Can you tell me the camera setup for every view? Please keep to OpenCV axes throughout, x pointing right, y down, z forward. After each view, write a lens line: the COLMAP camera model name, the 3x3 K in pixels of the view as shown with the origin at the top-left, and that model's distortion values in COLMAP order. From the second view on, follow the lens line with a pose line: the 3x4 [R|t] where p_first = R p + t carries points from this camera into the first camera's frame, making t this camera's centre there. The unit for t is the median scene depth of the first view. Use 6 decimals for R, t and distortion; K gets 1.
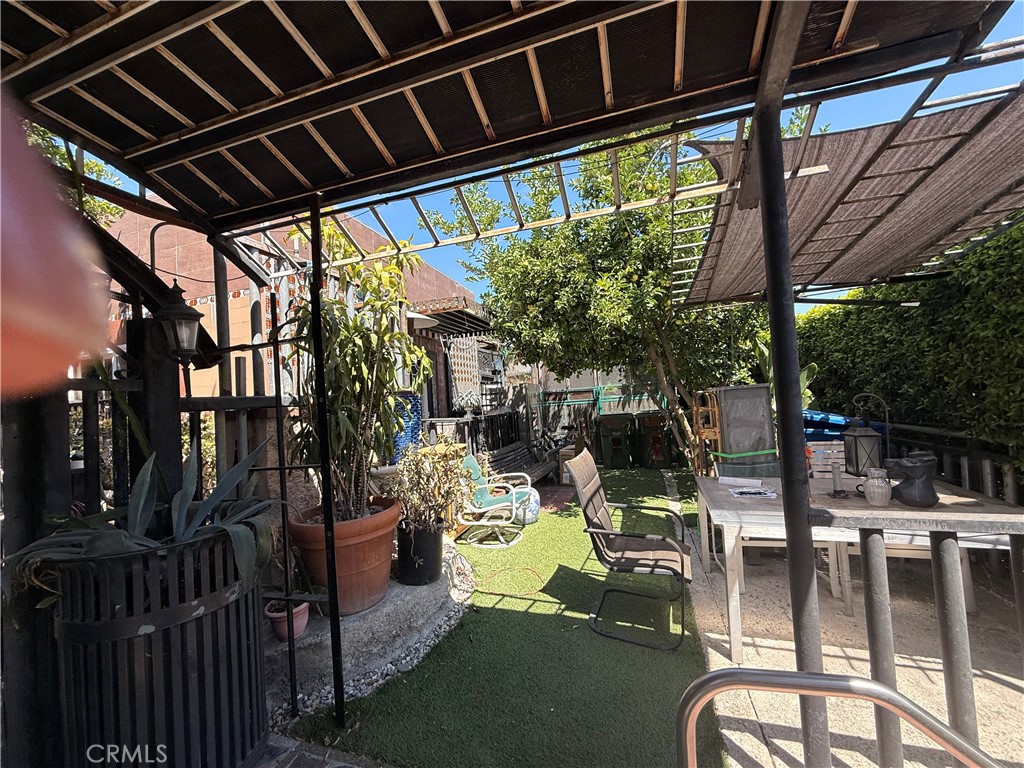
lens RADIAL K [[411.5, 0, 512.0], [0, 411.5, 384.0], [0, 0, 1]] dist [-0.000788, 0.000052]
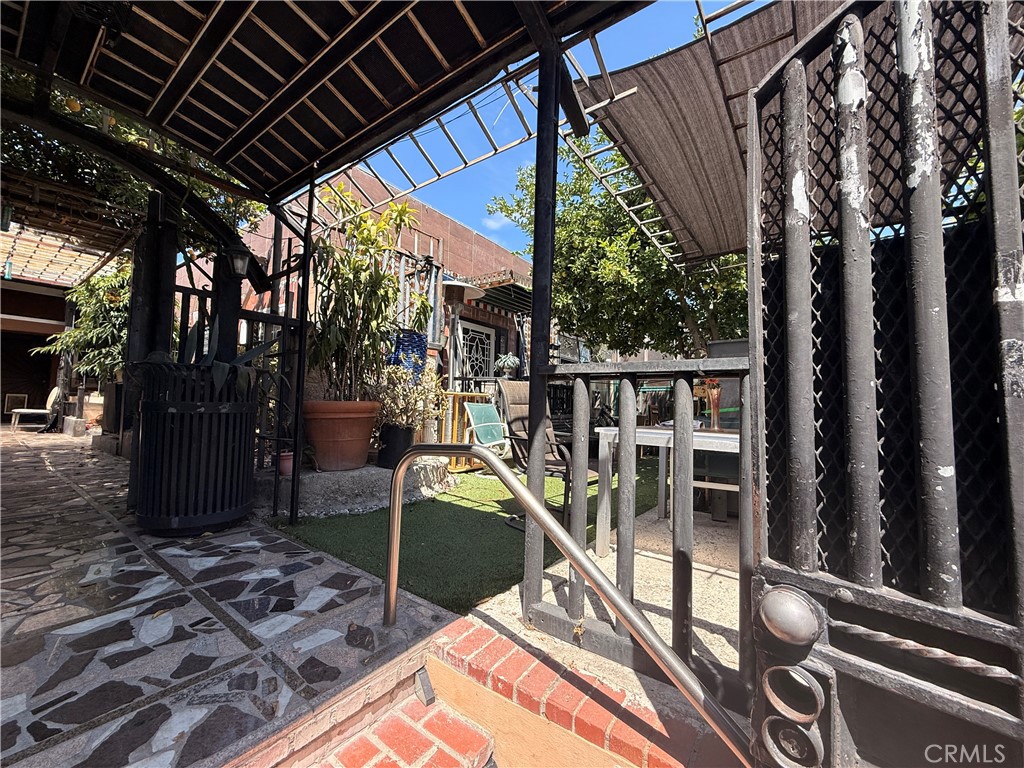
lens RADIAL K [[417.1, 0, 512.0], [0, 417.1, 384.0], [0, 0, 1]] dist [0.002191, 0.000405]
pose [[0.947541, 0.064109, -0.313138, 0.635653], [-0.067392, 0.997727, 0.000343, 0.232631], [0.312448, 0.020778, 0.949708, -0.153062]]
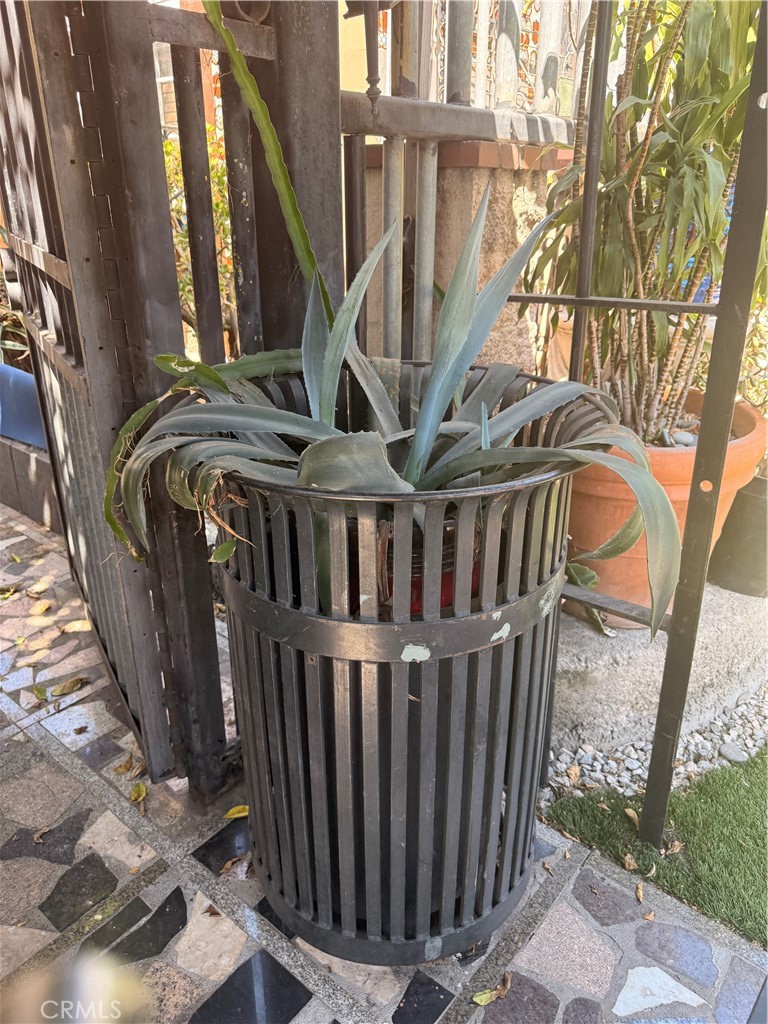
lens RADIAL K [[731.8, 0, 384.0], [0, 731.8, 512.0], [0, 0, 1]] dist [0.037485, -0.002018]
pose [[0.926484, 0.206456, -0.314649, -0.426327], [-0.045342, 0.891235, 0.451270, 0.068306], [0.373594, -0.403828, 0.835075, 0.240580]]
